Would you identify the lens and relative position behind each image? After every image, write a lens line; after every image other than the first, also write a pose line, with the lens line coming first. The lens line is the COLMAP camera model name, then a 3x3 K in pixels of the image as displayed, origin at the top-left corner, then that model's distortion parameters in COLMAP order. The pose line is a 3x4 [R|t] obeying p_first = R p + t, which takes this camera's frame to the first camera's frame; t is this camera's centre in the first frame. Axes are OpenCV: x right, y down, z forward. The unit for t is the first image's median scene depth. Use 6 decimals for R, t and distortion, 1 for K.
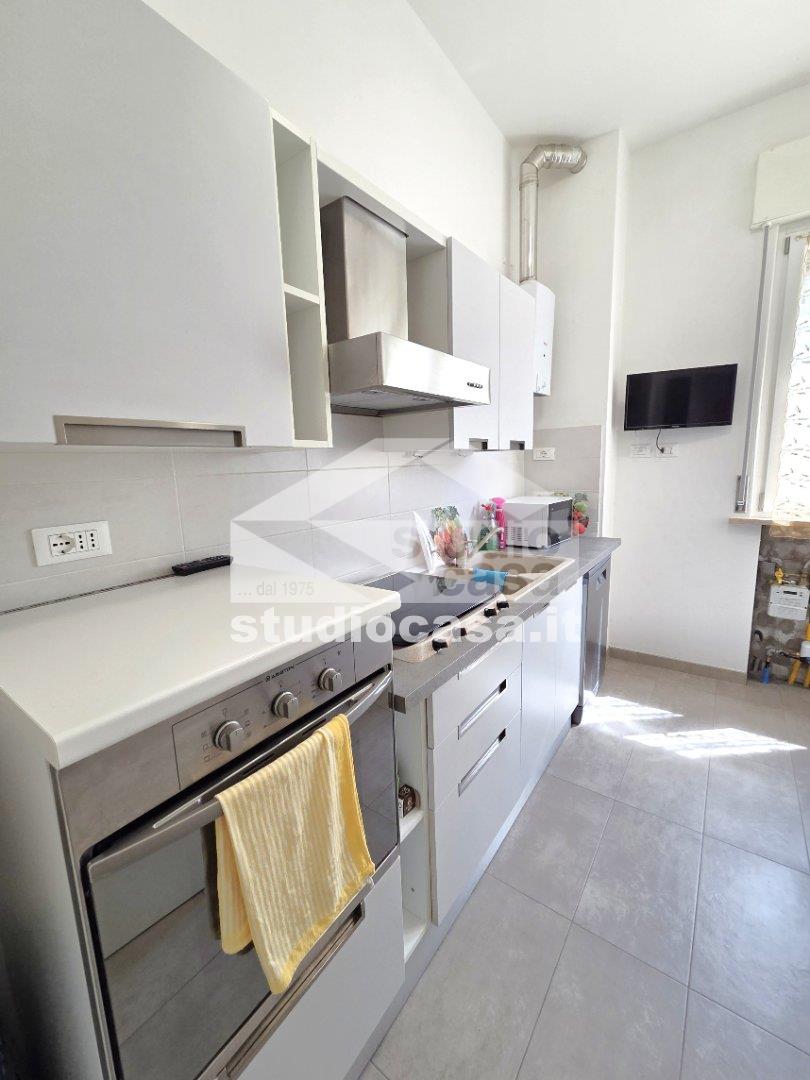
lens RADIAL K [[449.0, 0, 405.0], [0, 449.0, 540.0], [0, 0, 1]] dist [-0.000437, -0.000082]
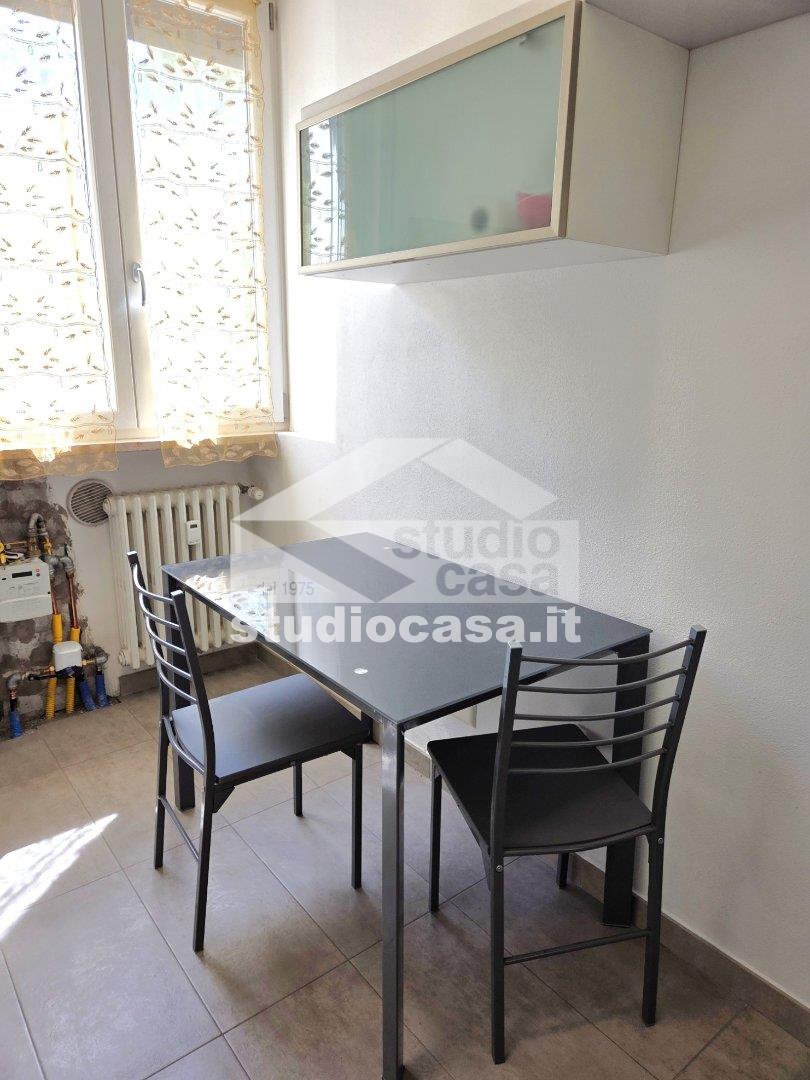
lens RADIAL K [[732.7, 0, 405.0], [0, 732.7, 540.0], [0, 0, 1]] dist [0.000498, -0.001030]
pose [[0.268200, -0.203029, 0.941726, 0.109944], [0.145718, 0.974842, 0.168669, -0.012670], [-0.952279, 0.091989, 0.291037, 0.248409]]
